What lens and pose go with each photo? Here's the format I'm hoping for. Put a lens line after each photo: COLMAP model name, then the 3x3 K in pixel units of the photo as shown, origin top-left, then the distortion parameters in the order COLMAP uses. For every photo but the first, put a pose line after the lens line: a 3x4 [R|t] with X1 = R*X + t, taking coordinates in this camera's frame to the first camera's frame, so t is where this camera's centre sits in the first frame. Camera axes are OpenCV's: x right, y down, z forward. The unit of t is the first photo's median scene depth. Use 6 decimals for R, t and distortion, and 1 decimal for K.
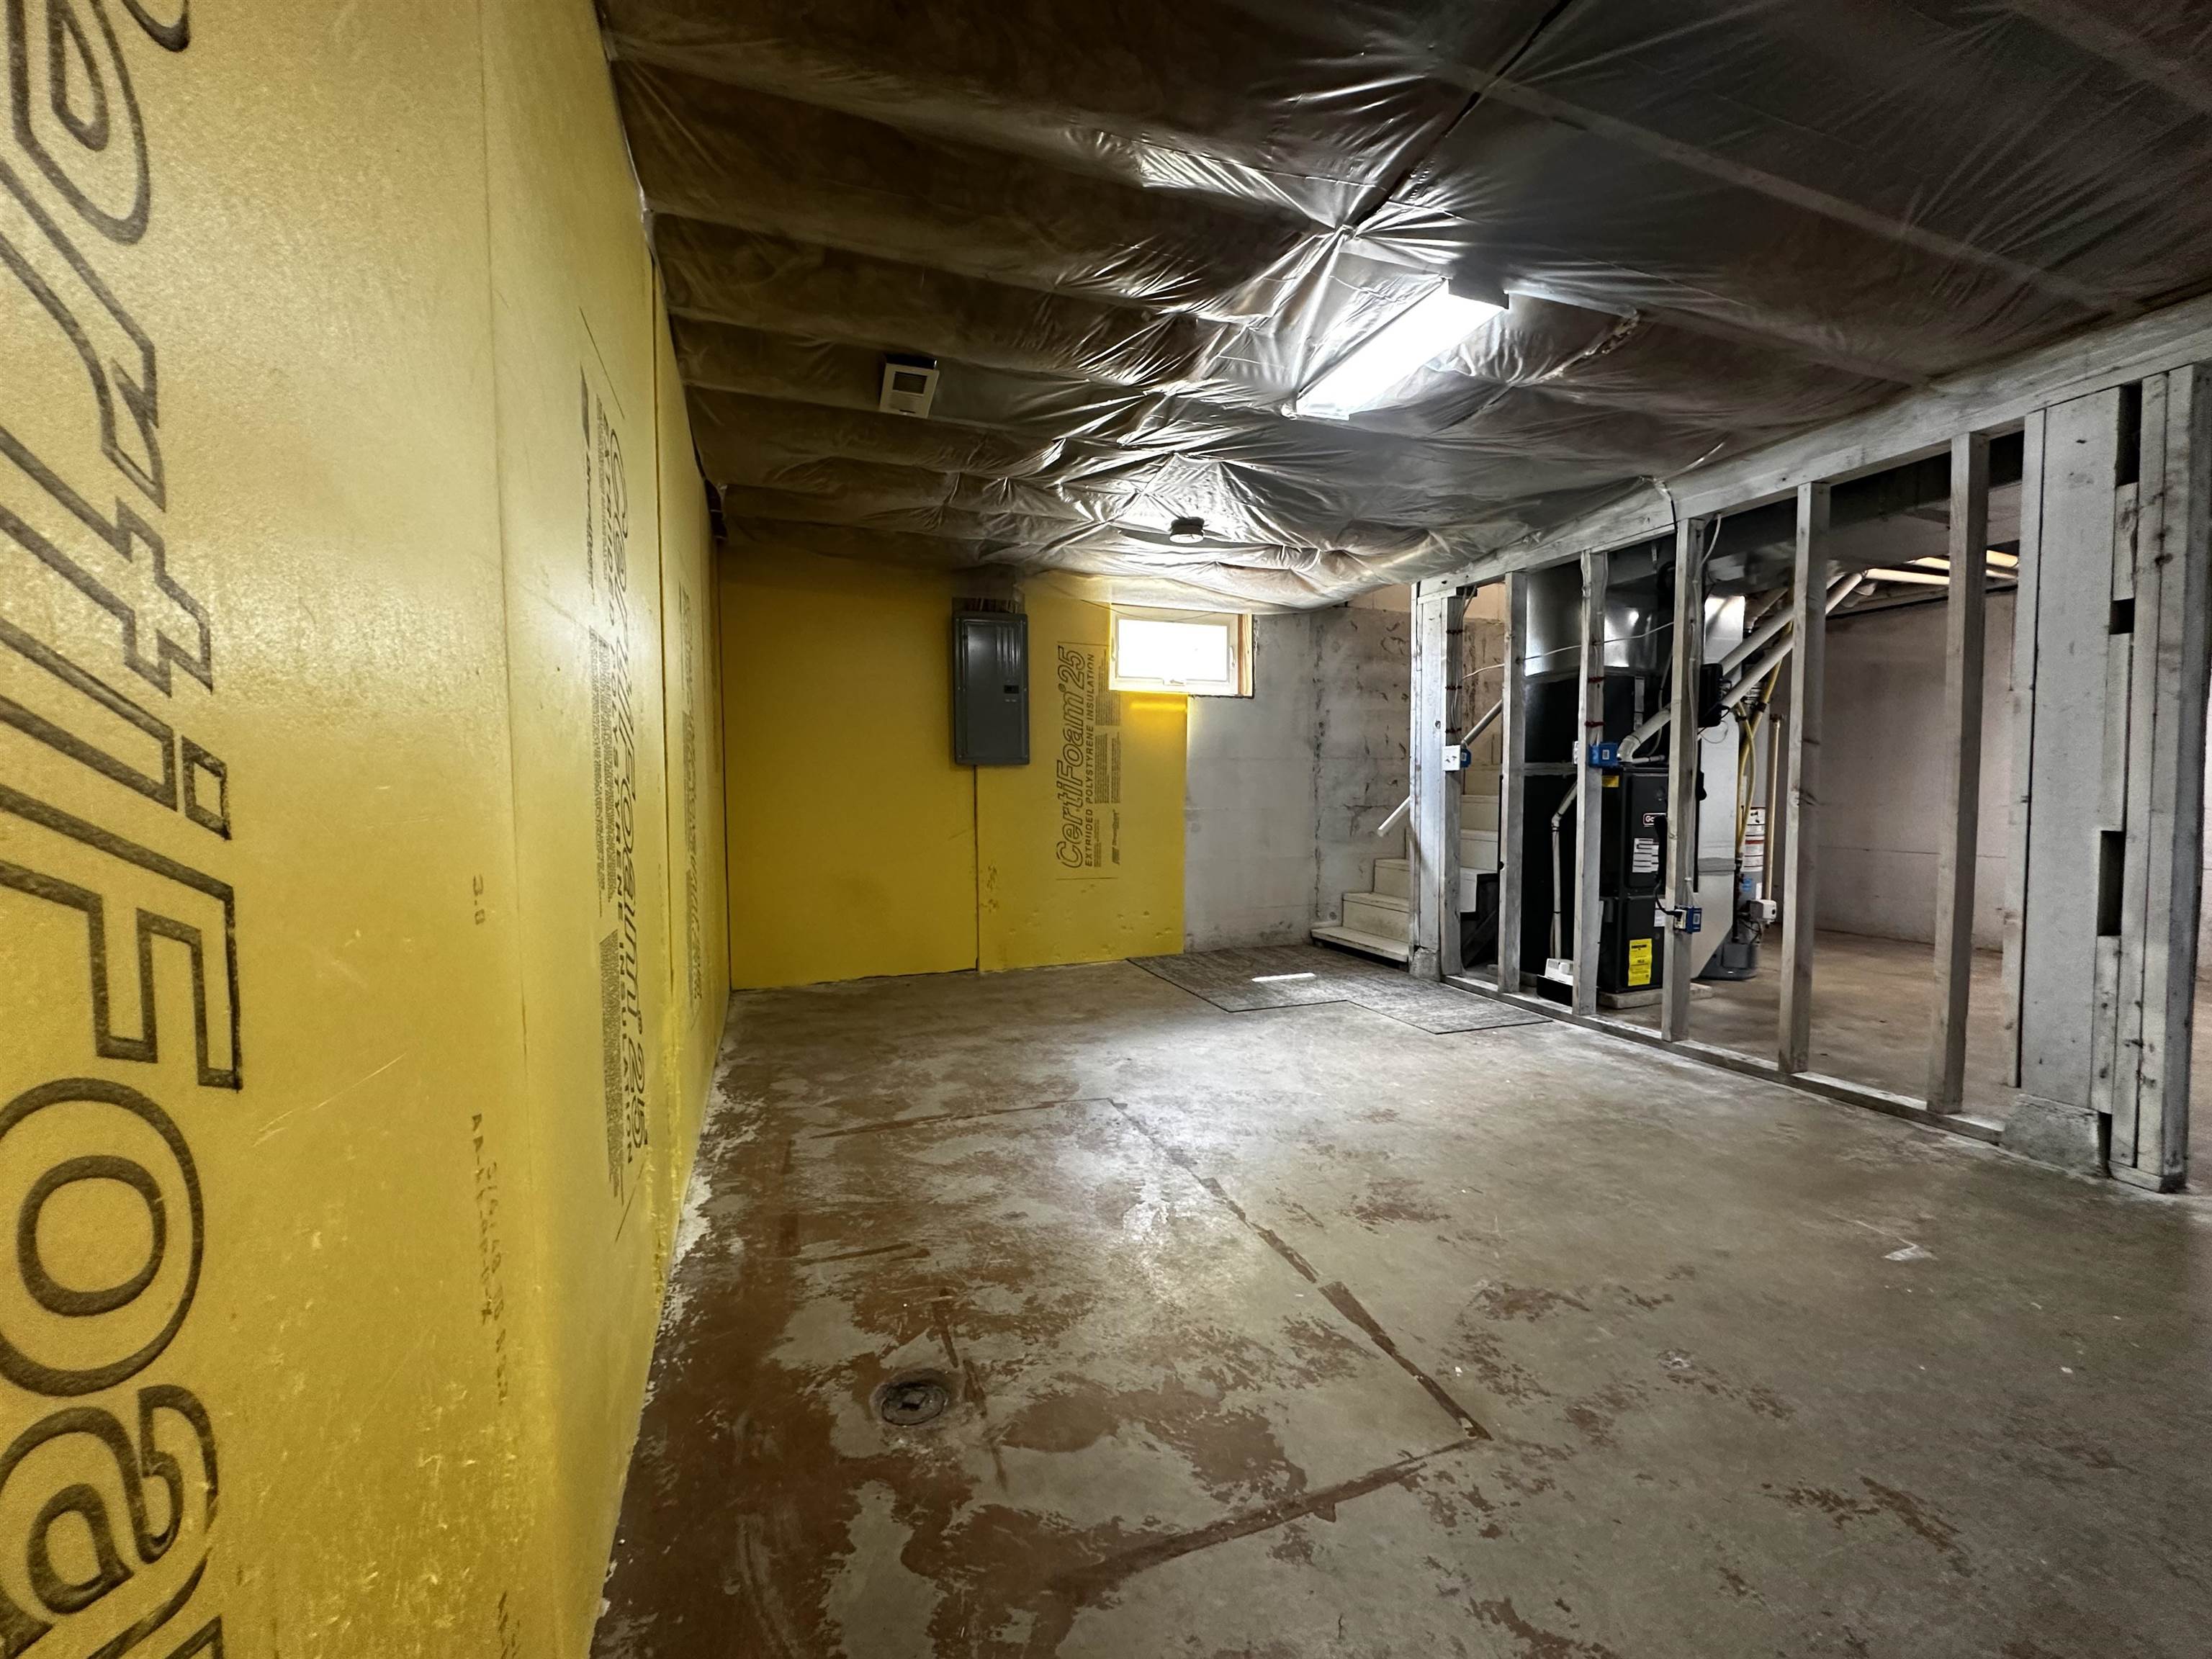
lens RADIAL K [[888.9, 0, 1104.2], [0, 888.9, 828.0], [0, 0, 1]] dist [-0.003516, 0.000177]
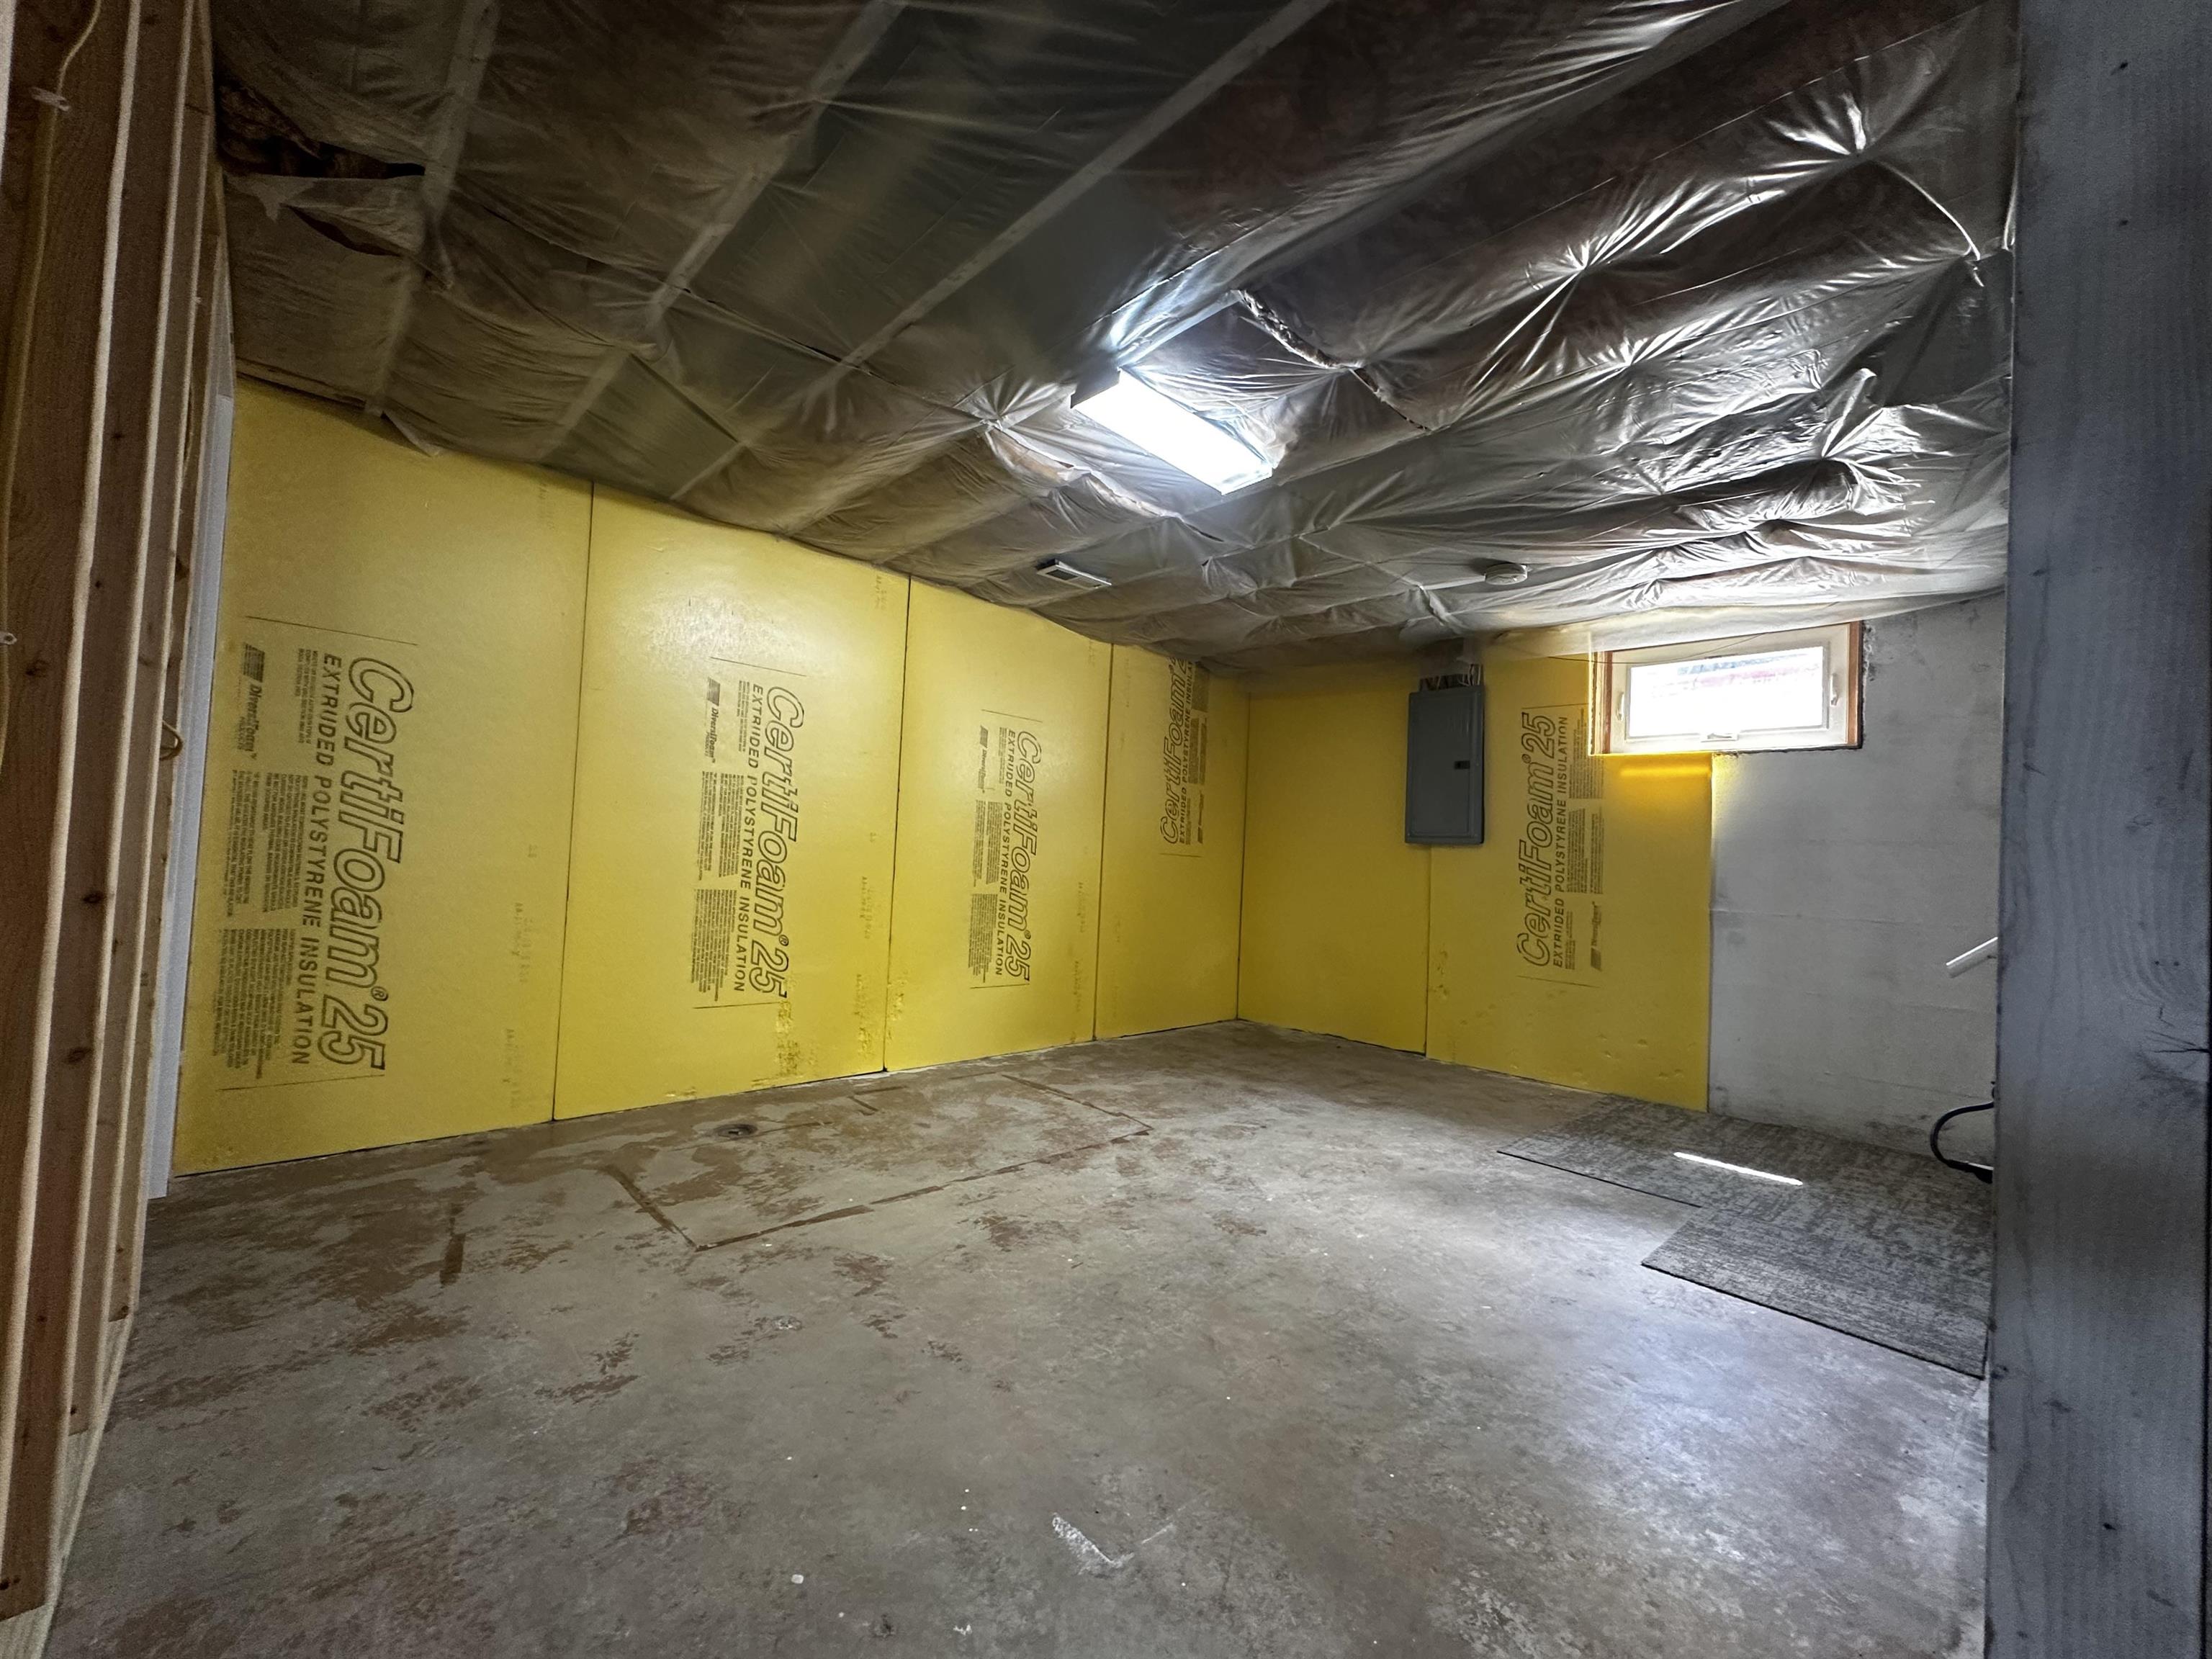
lens RADIAL K [[888.9, 0, 1098.0], [0, 888.9, 825.3], [0, 0, 1]] dist [-0.003516, 0.000177]
pose [[0.383545, -0.010151, -0.923466, 1.050083], [-0.090065, 0.994762, -0.048342, -0.017856], [0.919120, 0.101713, 0.380622, 0.481522]]
